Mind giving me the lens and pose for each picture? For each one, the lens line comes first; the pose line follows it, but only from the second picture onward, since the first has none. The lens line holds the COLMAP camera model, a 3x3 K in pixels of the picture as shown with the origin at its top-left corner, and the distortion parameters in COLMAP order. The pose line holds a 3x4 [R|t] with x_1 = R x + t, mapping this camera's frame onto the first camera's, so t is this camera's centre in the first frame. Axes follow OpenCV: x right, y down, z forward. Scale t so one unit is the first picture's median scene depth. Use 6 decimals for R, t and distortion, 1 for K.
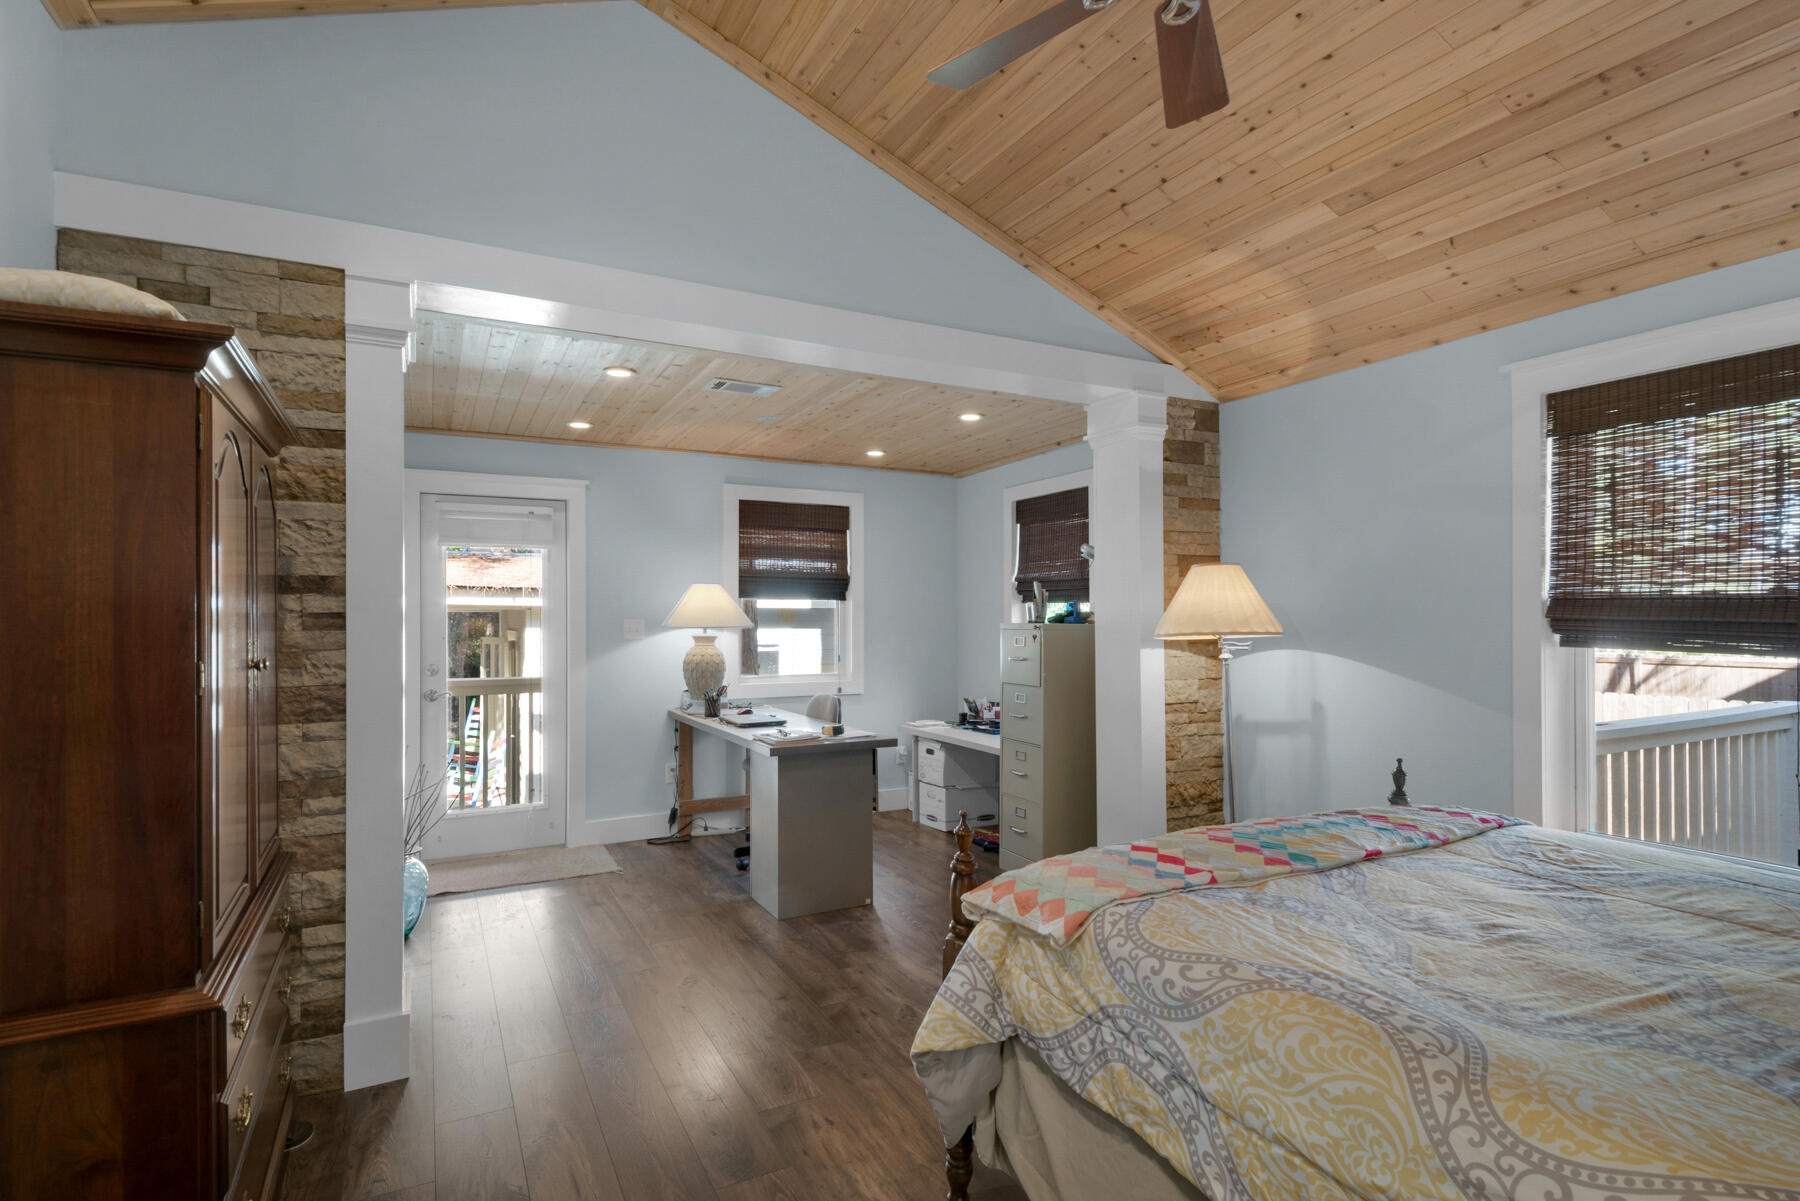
lens RADIAL K [[904.9, 0, 899.7], [0, 904.9, 608.7], [0, 0, 1]] dist [0.000911, -0.000733]
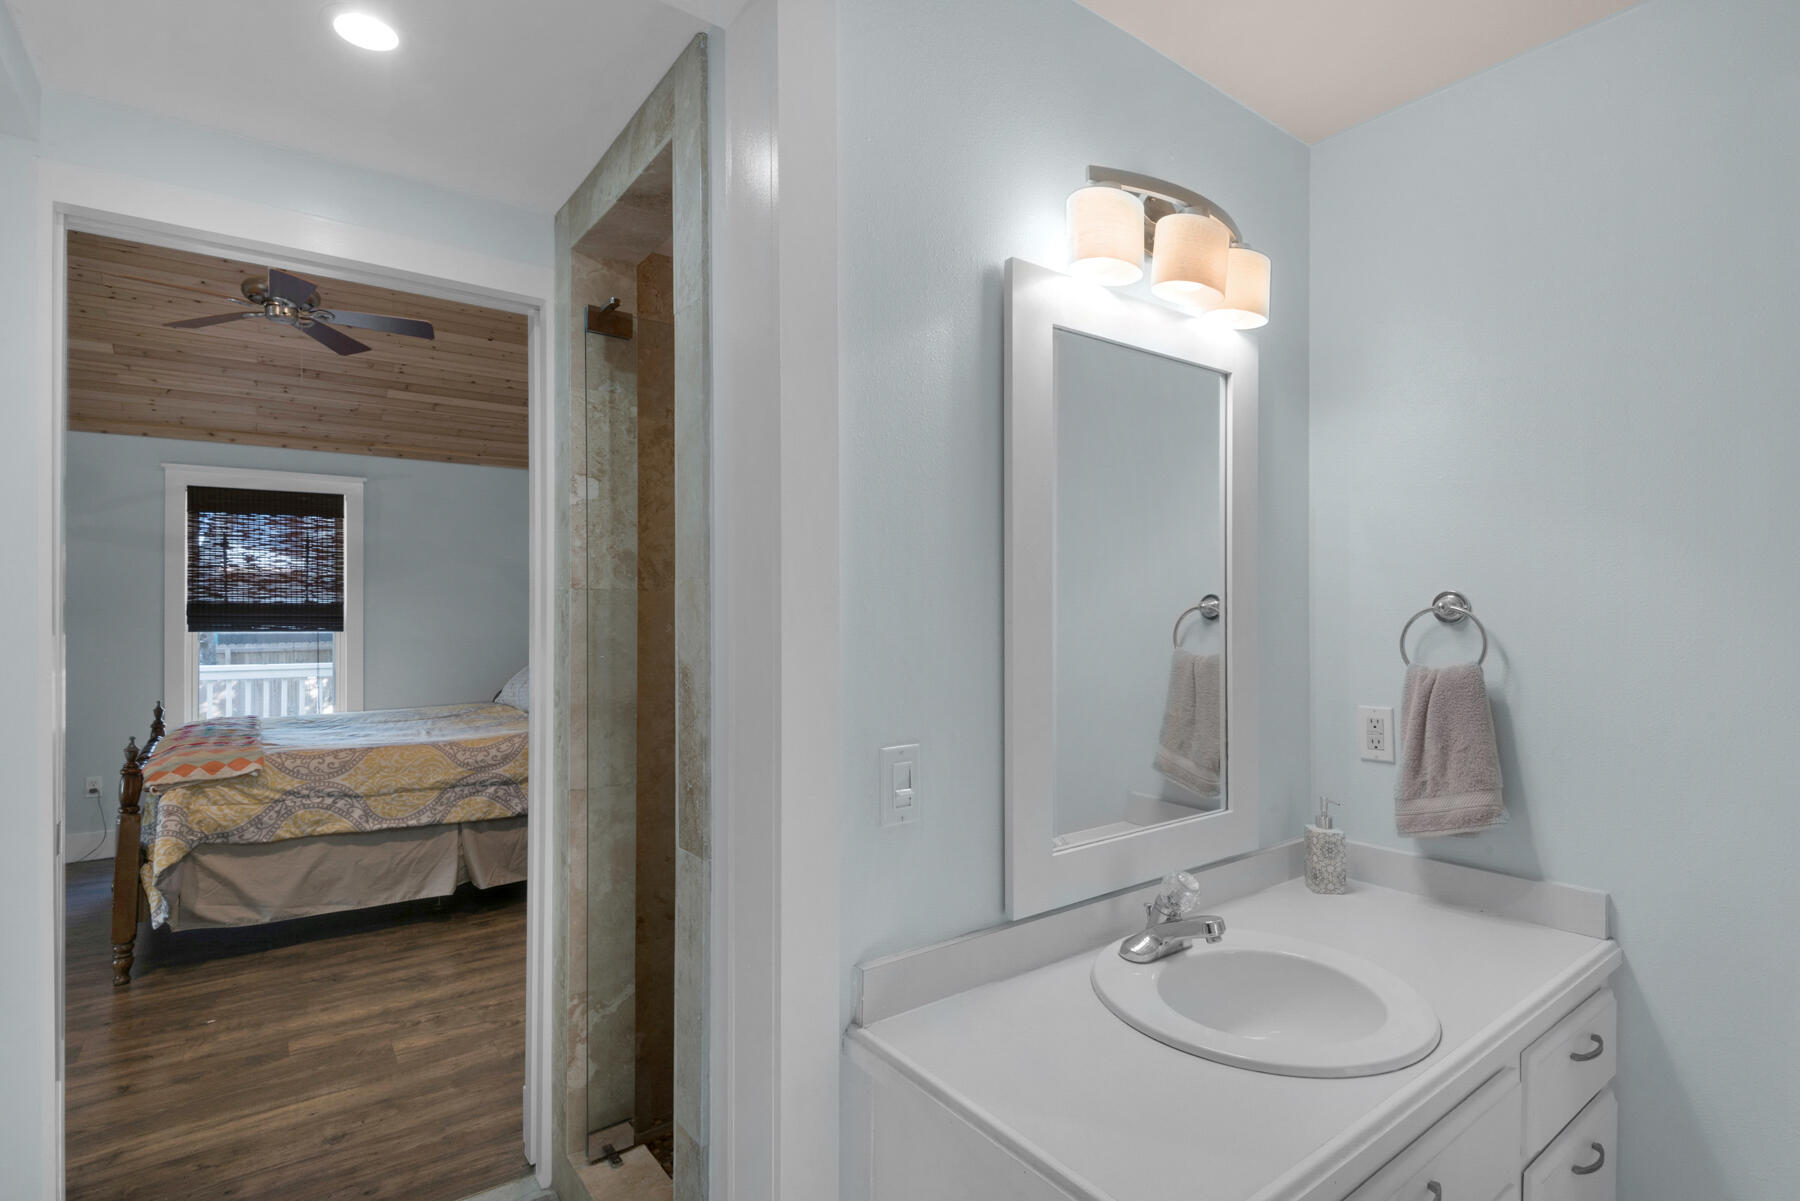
lens RADIAL K [[882.9, 0, 908.3], [0, 882.9, 603.2], [0, 0, 1]] dist [-0.005516, -0.002134]
pose [[-0.170101, 0.005756, 0.985410, -1.376224], [-0.000931, 0.999982, -0.006002, -0.005036], [-0.985426, -0.001939, -0.170092, -0.080844]]
